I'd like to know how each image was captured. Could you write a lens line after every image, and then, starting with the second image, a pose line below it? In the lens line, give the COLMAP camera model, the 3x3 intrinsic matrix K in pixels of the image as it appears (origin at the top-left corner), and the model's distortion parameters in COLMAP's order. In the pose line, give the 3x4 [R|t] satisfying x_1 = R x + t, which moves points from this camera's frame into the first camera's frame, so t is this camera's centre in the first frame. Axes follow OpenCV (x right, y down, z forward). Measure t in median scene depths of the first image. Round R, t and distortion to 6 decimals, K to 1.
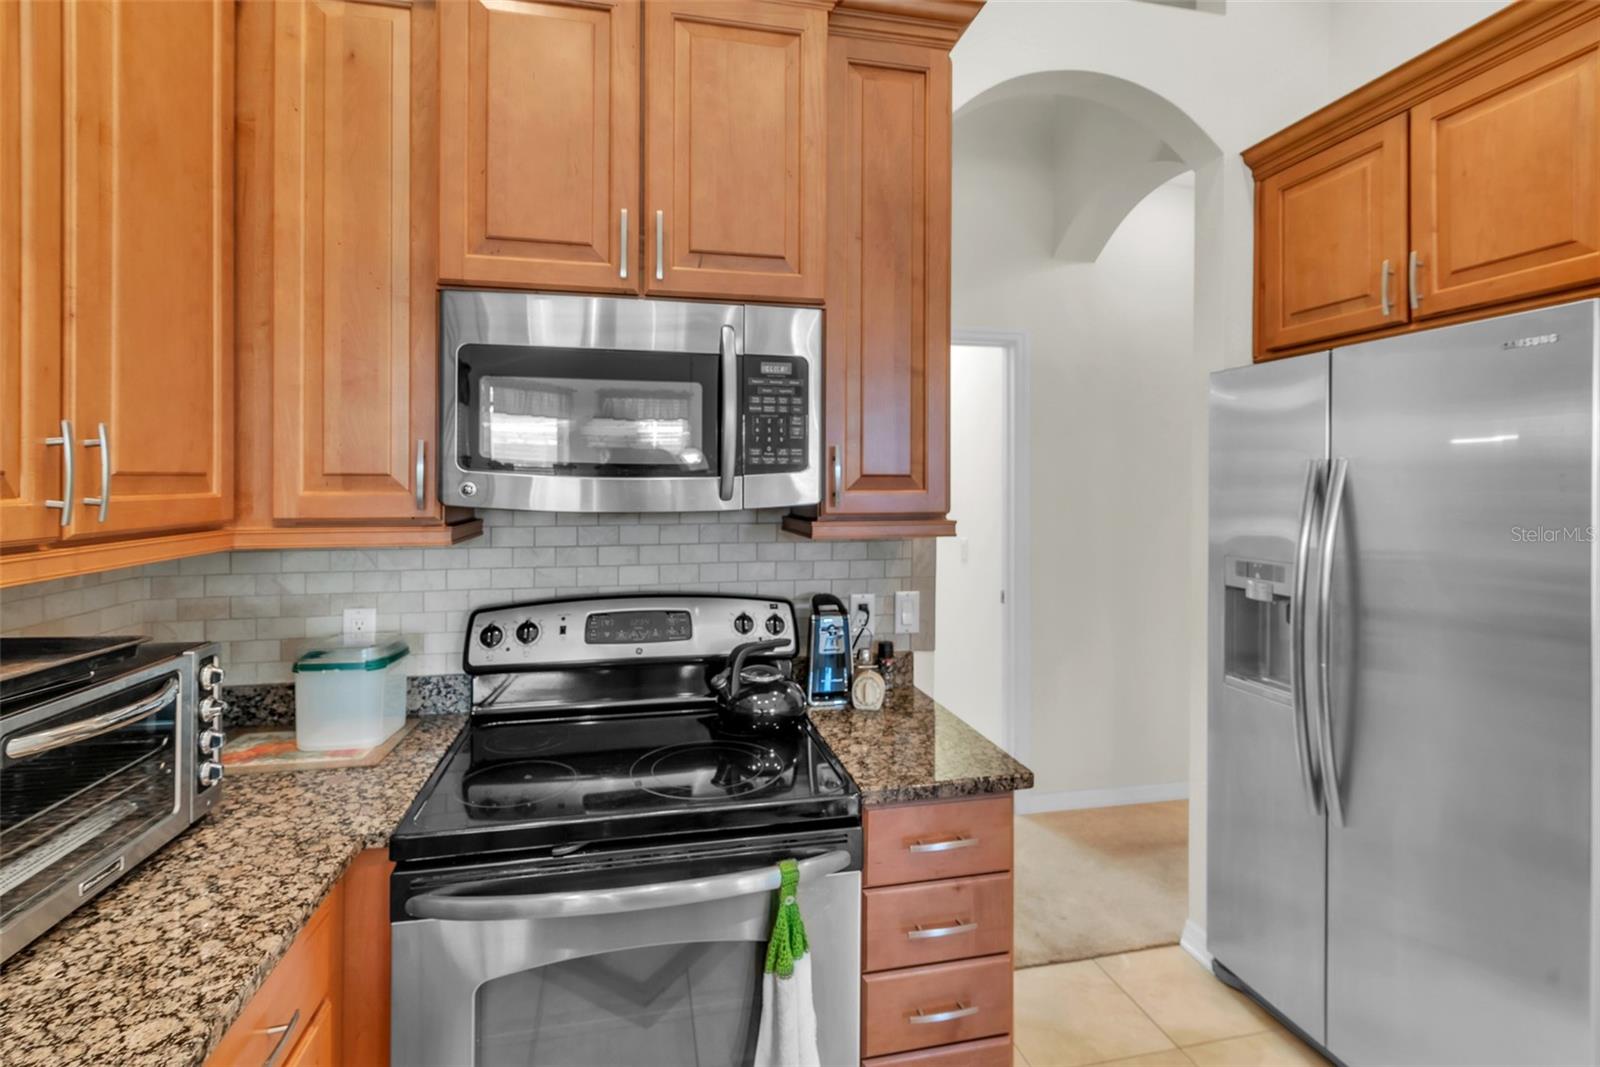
lens RADIAL K [[742.9, 0, 793.0], [0, 742.9, 479.9], [0, 0, 1]] dist [0.005532, -0.001591]
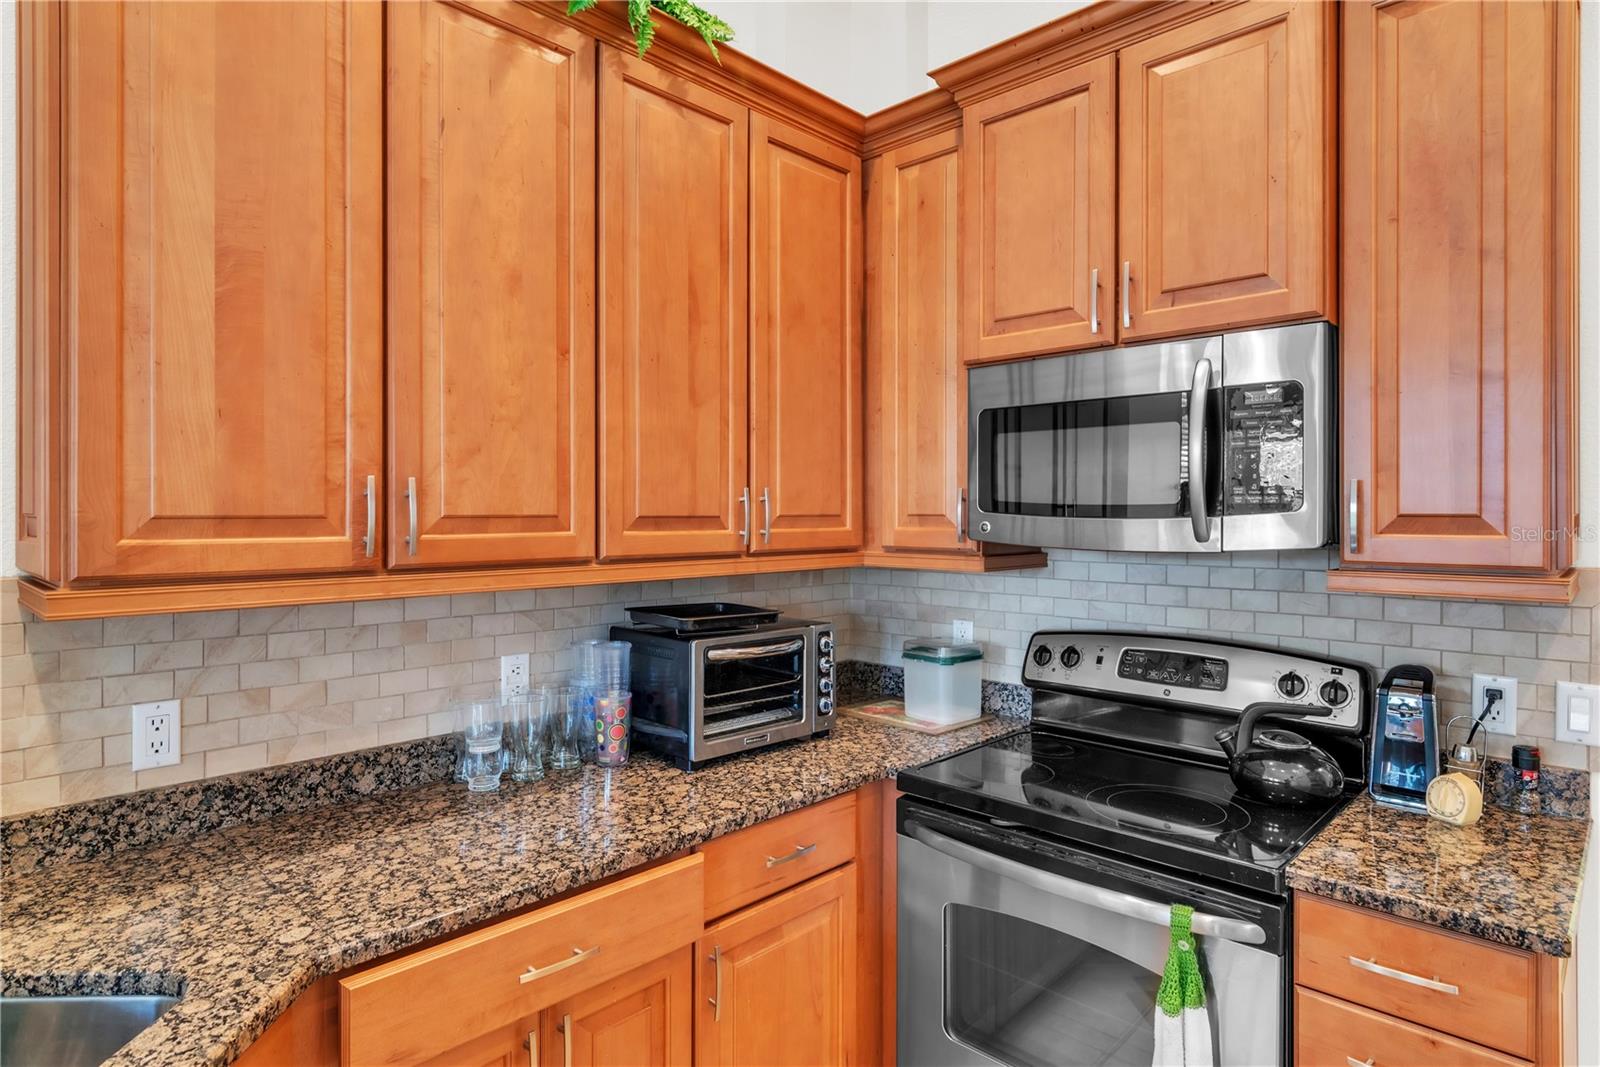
lens RADIAL K [[868.4, 0, 803.5], [0, 868.4, 516.3], [0, 0, 1]] dist [0.006927, -0.003520]
pose [[0.566064, 0.002560, -0.824357, 0.560585], [0.001767, 0.999989, 0.004319, -0.011776], [0.824359, -0.003902, 0.566054, -0.062419]]
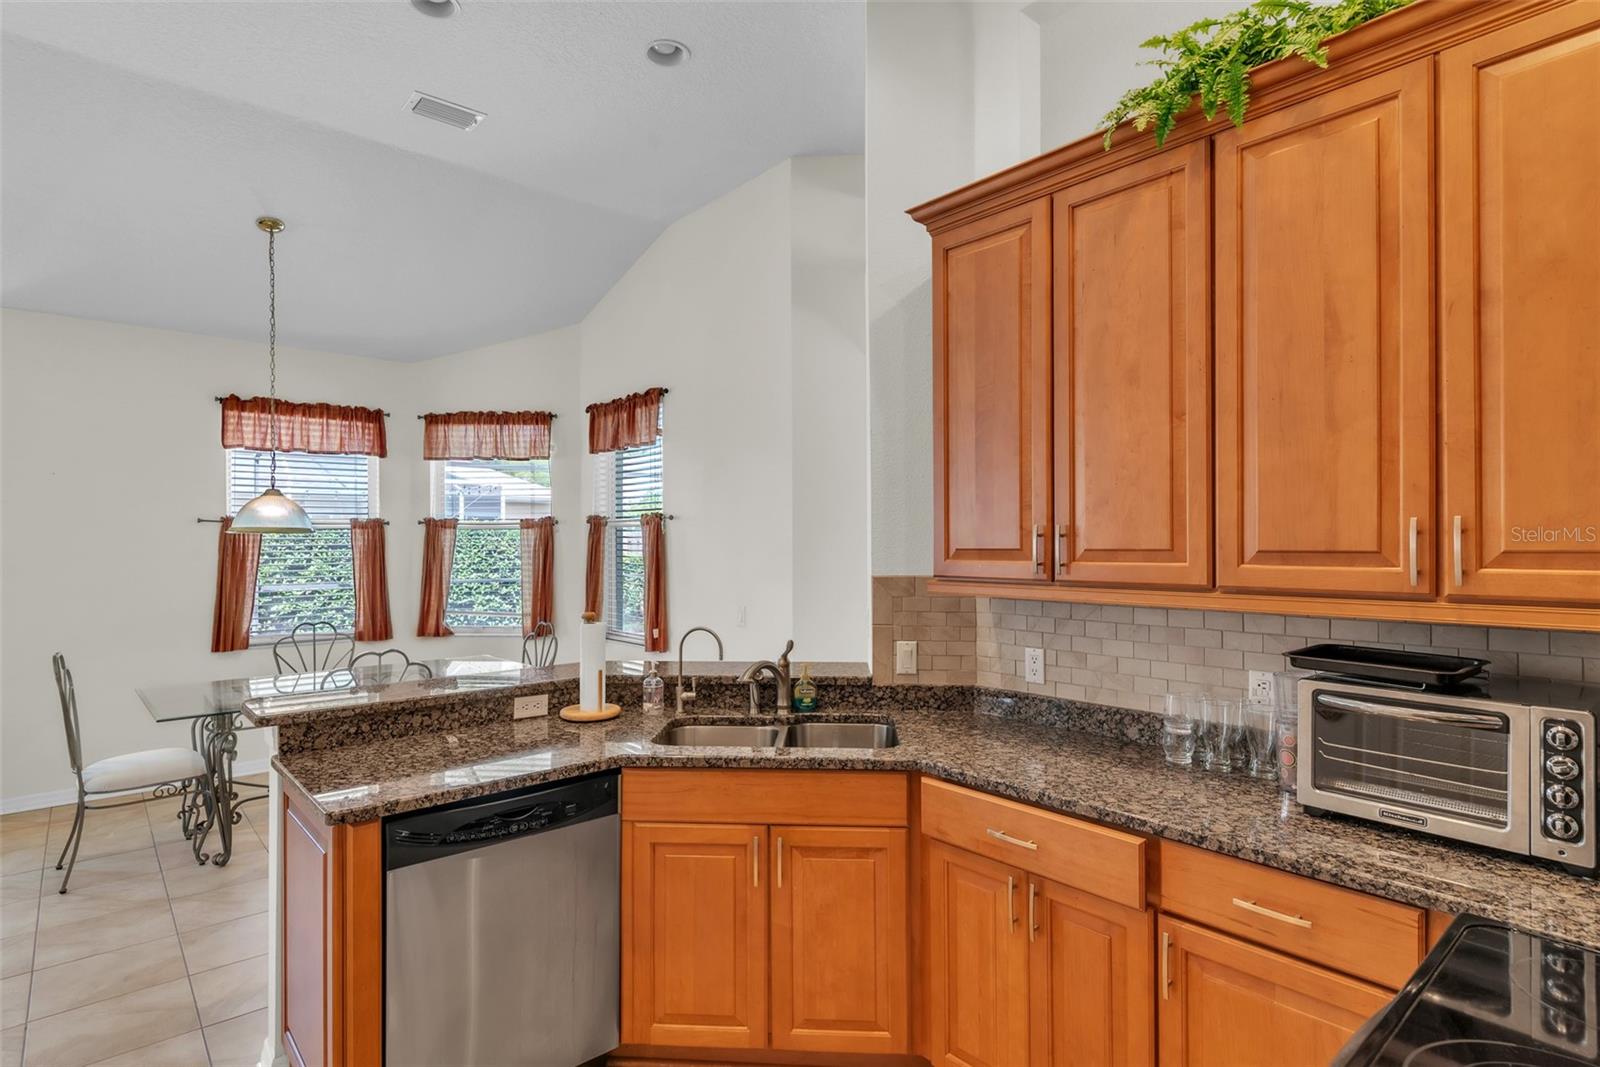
lens RADIAL K [[831.8, 0, 807.7], [0, 831.8, 540.3], [0, 0, 1]] dist [0.005106, 0.000468]
pose [[-0.868654, 0.001360, -0.495418, 0.619745], [0.004268, 0.999980, -0.004738, -0.019182], [0.495401, -0.006230, -0.868642, 1.207012]]
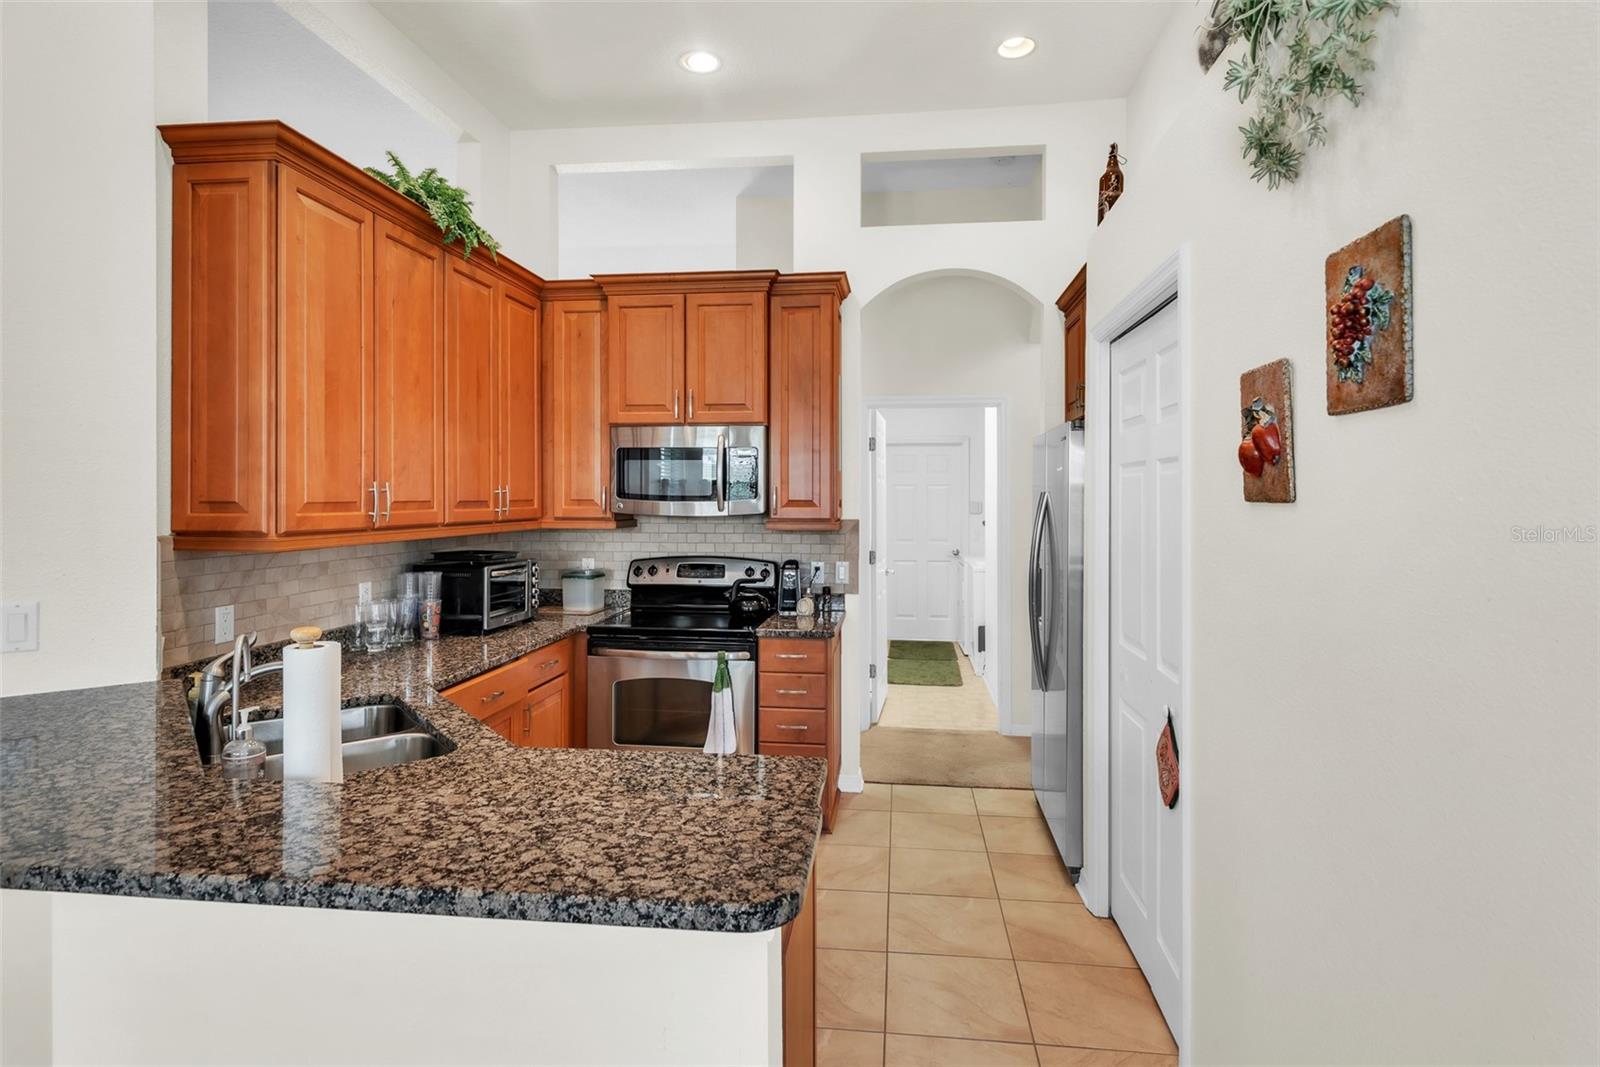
lens RADIAL K [[792.3, 0, 798.8], [0, 792.3, 506.9], [0, 0, 1]] dist [0.002610, -0.000003]
pose [[0.945061, 0.006664, -0.326826, 0.964466], [-0.001638, 0.999876, 0.015651, -0.026490], [0.326890, -0.014256, 0.944955, -1.270429]]
